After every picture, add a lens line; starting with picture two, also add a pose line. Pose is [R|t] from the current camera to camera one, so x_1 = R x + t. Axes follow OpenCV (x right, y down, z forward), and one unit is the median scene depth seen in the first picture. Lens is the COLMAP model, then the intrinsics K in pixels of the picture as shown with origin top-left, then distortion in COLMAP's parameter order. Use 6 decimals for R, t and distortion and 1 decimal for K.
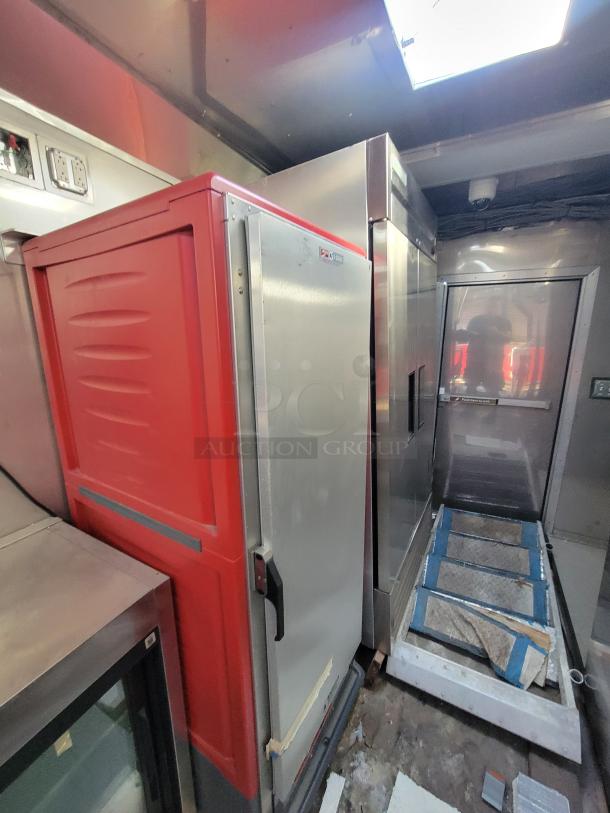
lens RADIAL K [[332.3, 0, 300.6], [0, 332.3, 403.0], [0, 0, 1]] dist [-0.003193, -0.000028]
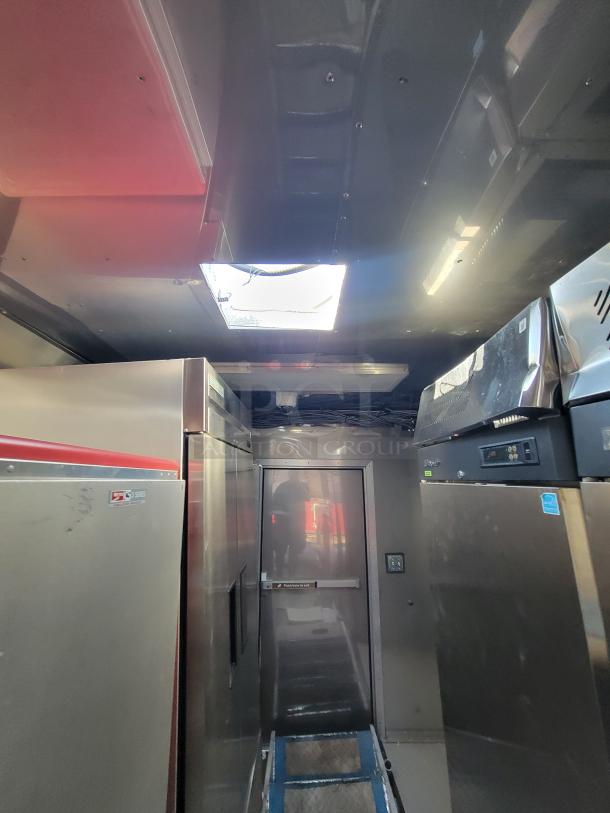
lens RADIAL K [[332.3, 0, 299.0], [0, 332.3, 408.5], [0, 0, 1]] dist [-0.003193, -0.000028]
pose [[0.870620, 0.112383, 0.478949, 0.016485], [0.104621, 0.908993, -0.403467, -0.099533], [-0.480704, 0.401374, 0.779630, 0.048538]]
